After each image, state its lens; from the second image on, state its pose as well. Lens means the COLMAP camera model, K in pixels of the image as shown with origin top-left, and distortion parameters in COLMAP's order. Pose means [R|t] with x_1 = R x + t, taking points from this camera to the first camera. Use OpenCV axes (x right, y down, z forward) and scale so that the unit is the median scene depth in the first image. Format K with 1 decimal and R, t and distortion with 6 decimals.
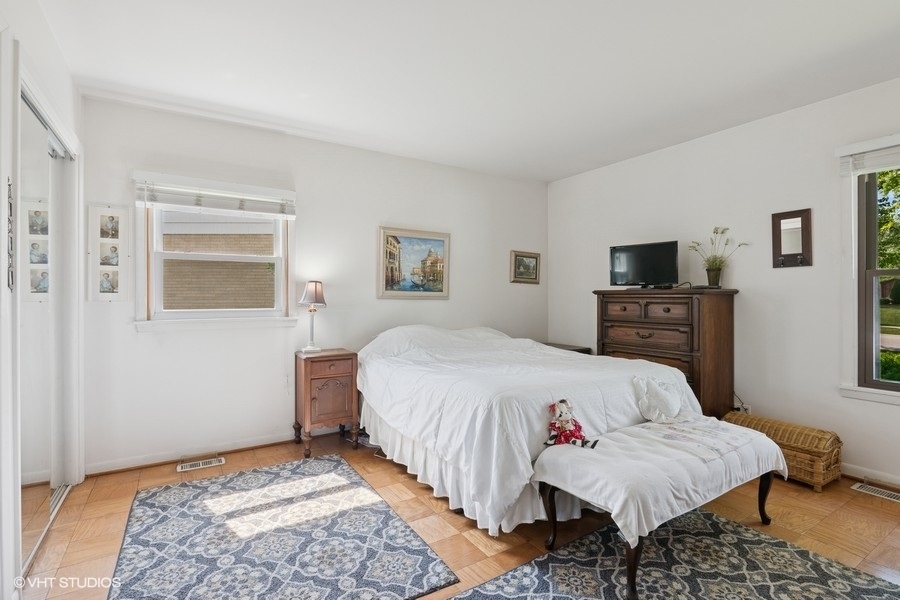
lens RADIAL K [[436.5, 0, 451.9], [0, 436.5, 298.4], [0, 0, 1]] dist [0.002061, -0.006548]
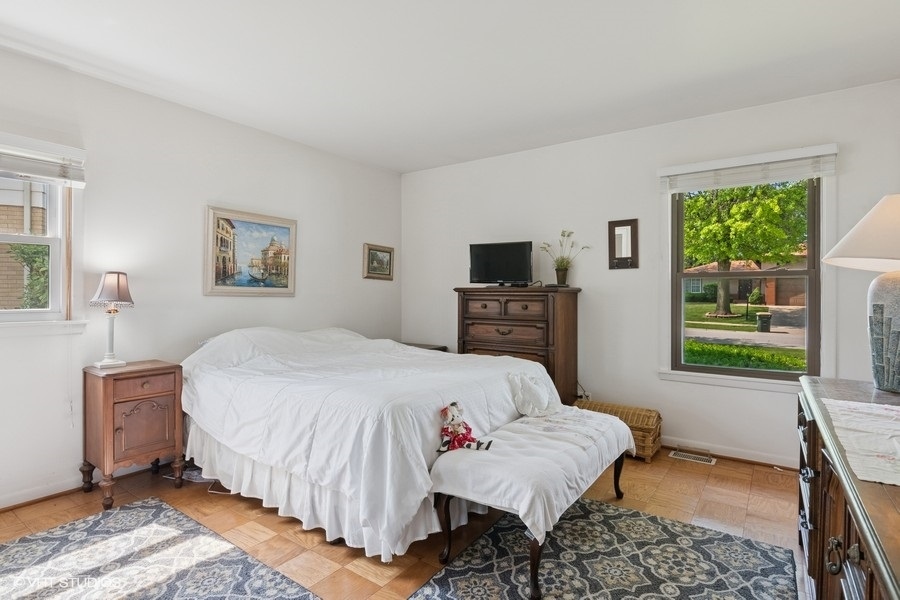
lens RADIAL K [[462.3, 0, 448.6], [0, 462.3, 294.5], [0, 0, 1]] dist [-0.000921, -0.004343]
pose [[0.923341, 0.003449, 0.383964, -0.114140], [-0.002672, 0.999993, -0.002556, -0.000425], [-0.383971, 0.001334, 0.923344, 0.058962]]
